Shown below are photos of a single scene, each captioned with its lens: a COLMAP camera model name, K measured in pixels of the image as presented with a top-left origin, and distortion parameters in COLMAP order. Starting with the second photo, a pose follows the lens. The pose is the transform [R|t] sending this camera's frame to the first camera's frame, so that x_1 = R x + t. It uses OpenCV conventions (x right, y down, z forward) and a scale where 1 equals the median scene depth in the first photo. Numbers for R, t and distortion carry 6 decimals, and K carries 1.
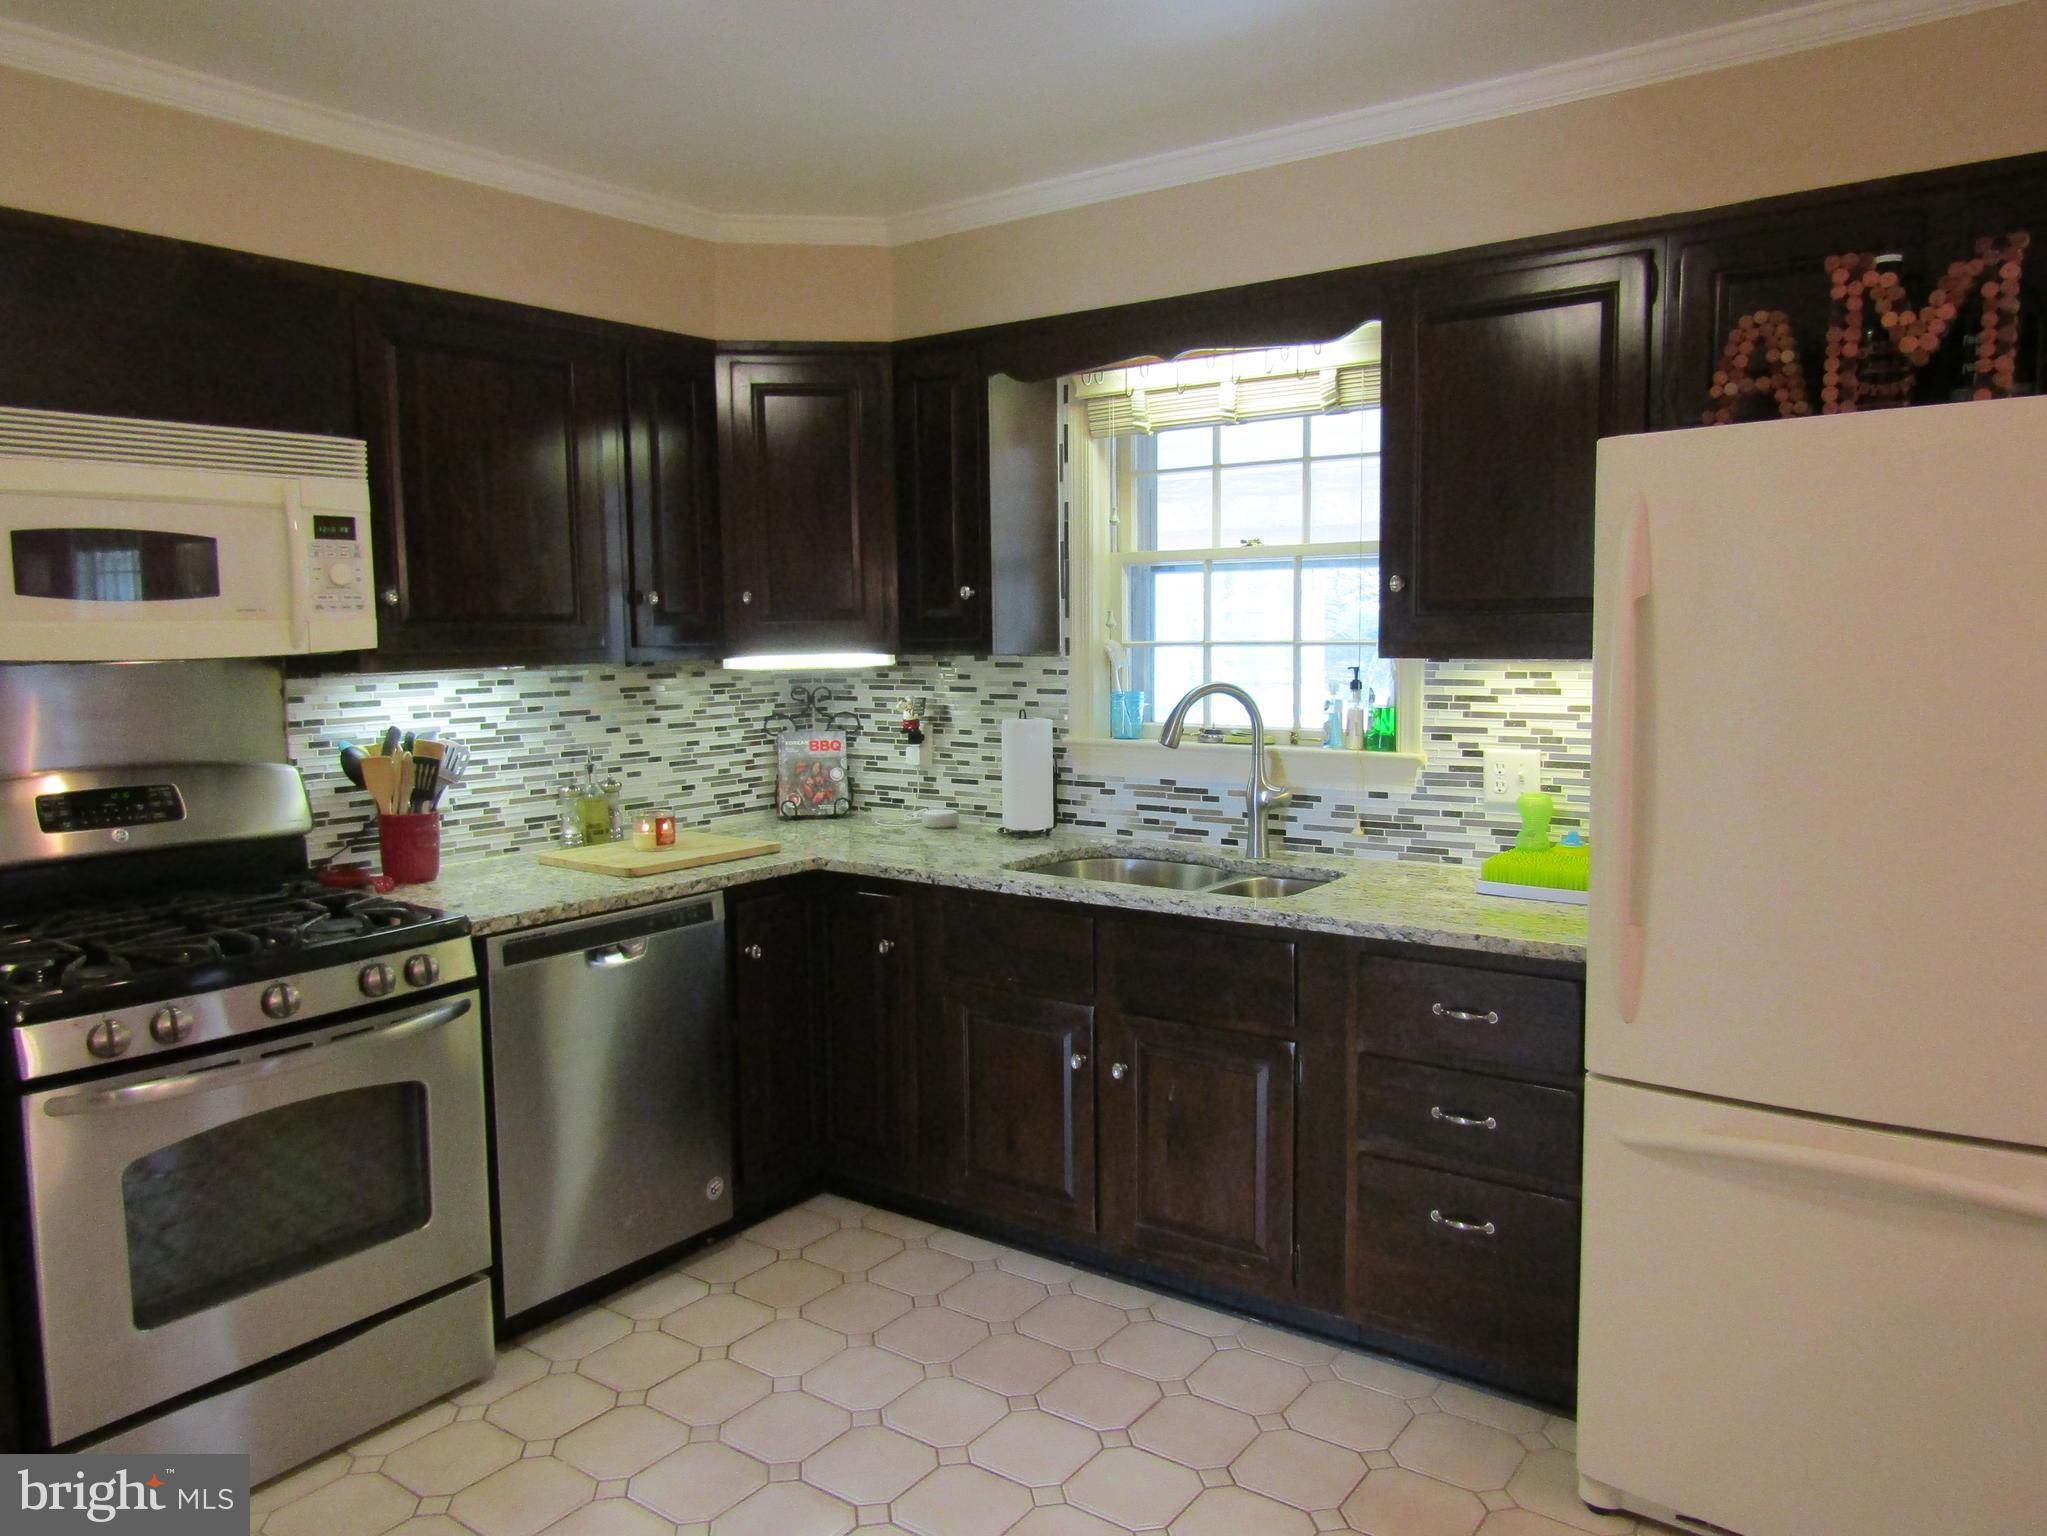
lens RADIAL K [[1452.9, 0, 1023.5], [0, 1452.9, 768.0], [0, 0, 1]] dist [-0.015856, 0.001604]
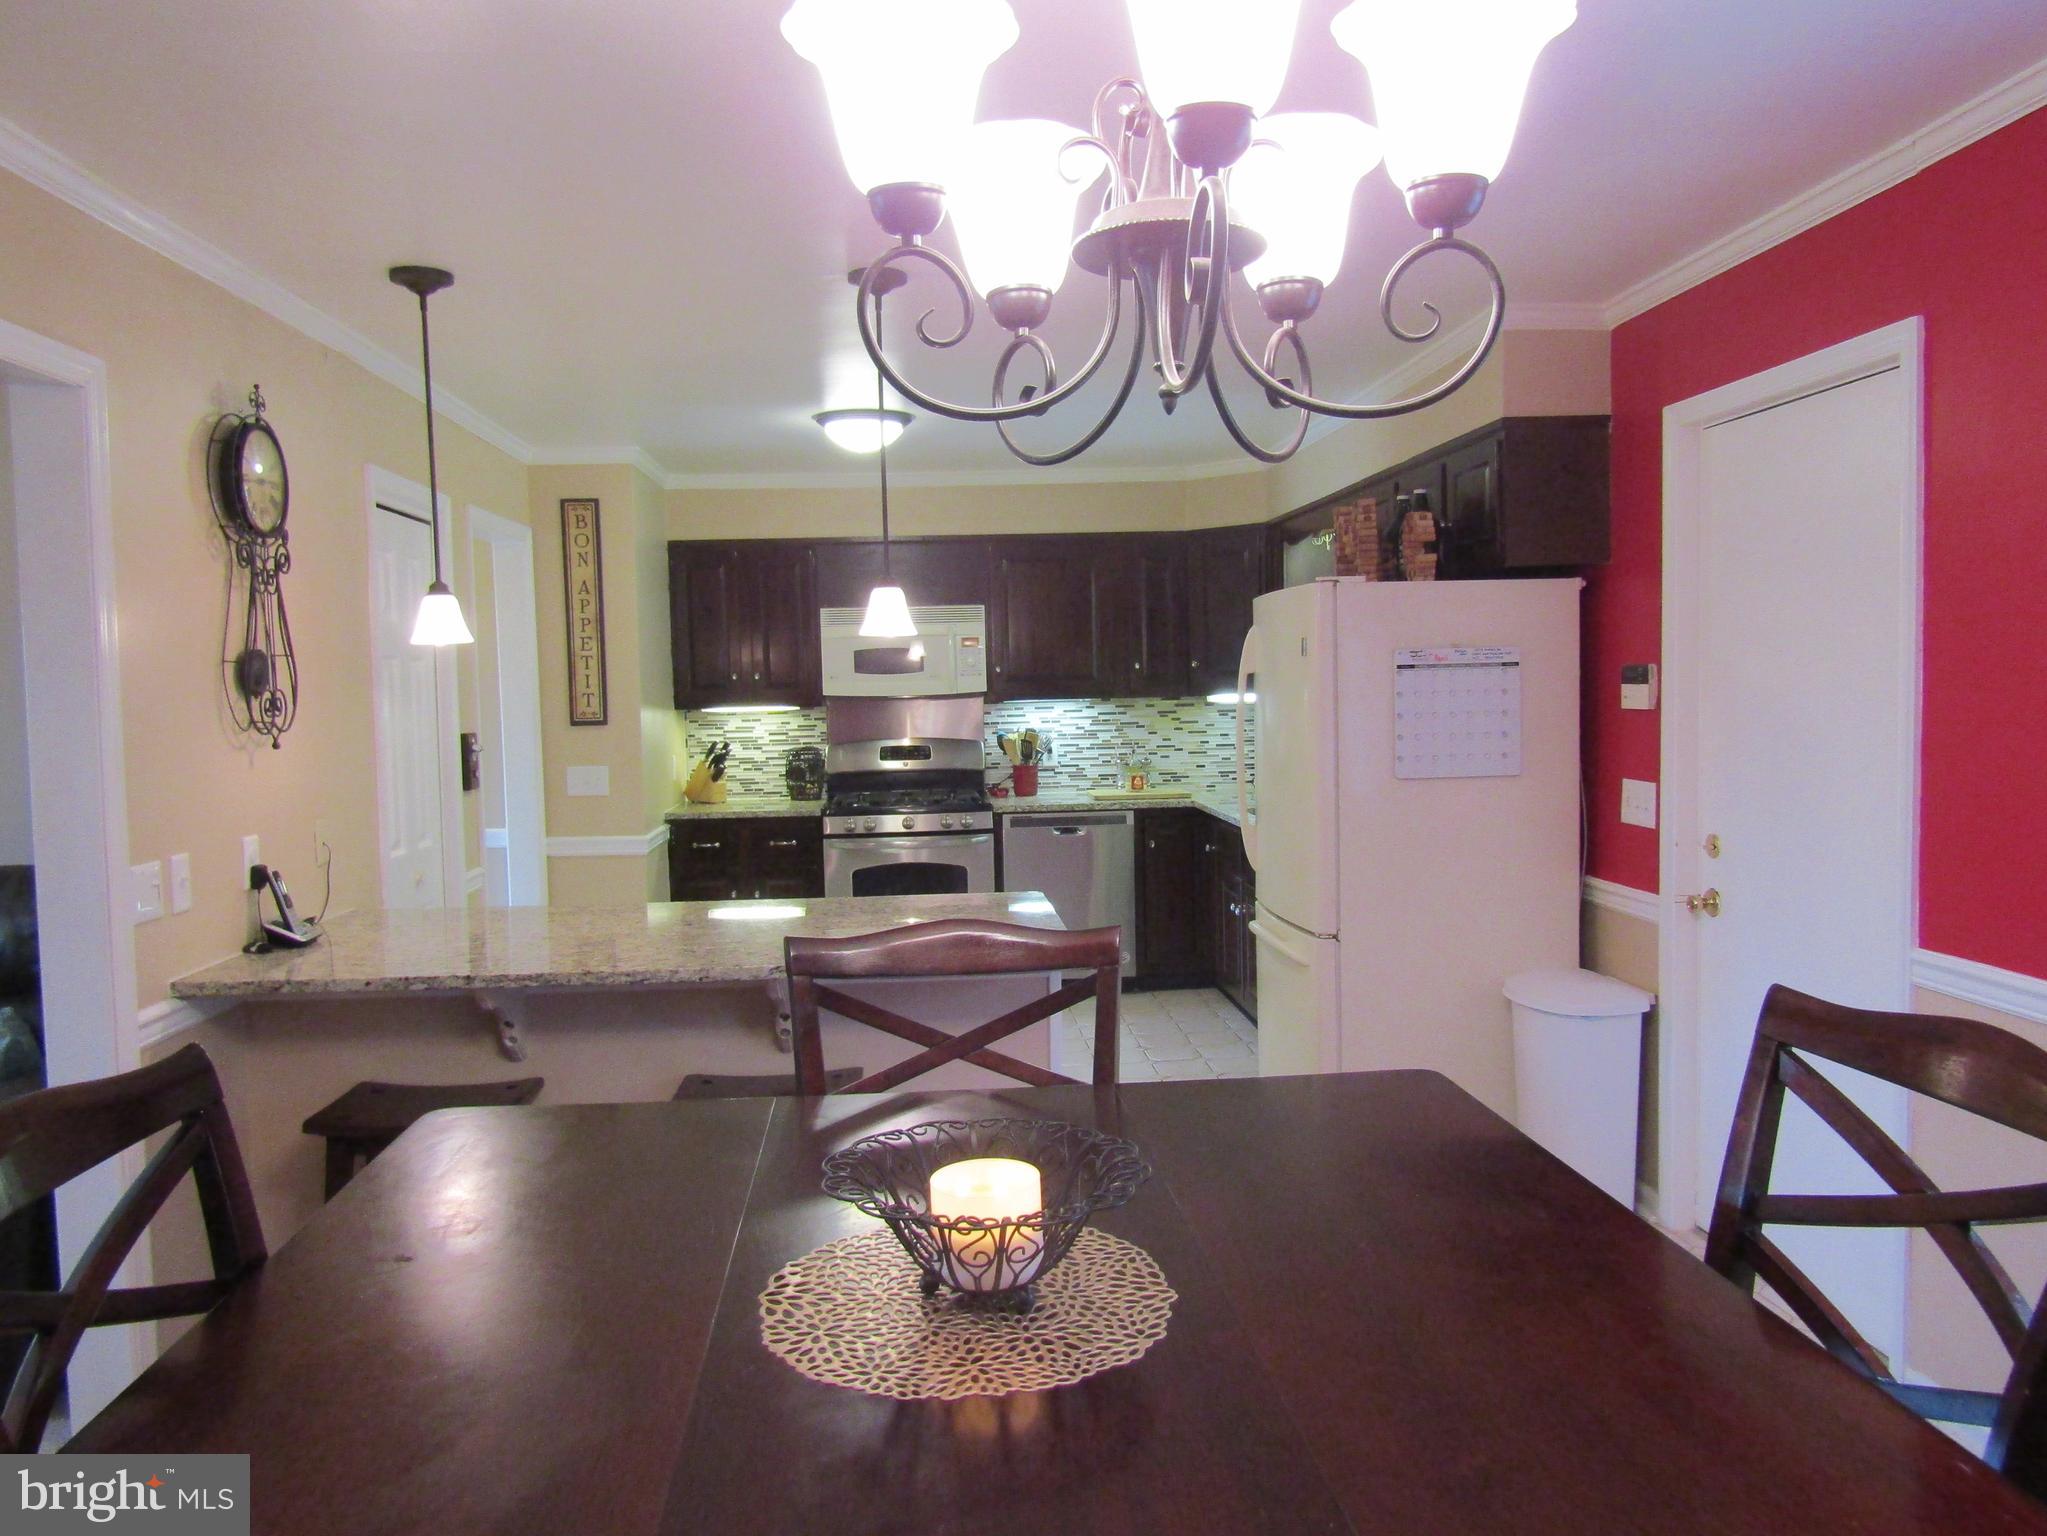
lens RADIAL K [[1437.2, 0, 1023.5], [0, 1437.2, 768.0], [0, 0, 1]] dist [-0.008147, 0.000568]
pose [[0.653456, 0.042735, -0.755757, 1.135004], [-0.059176, 0.998234, 0.005281, 0.022206], [0.754648, 0.041272, 0.654831, -0.409299]]
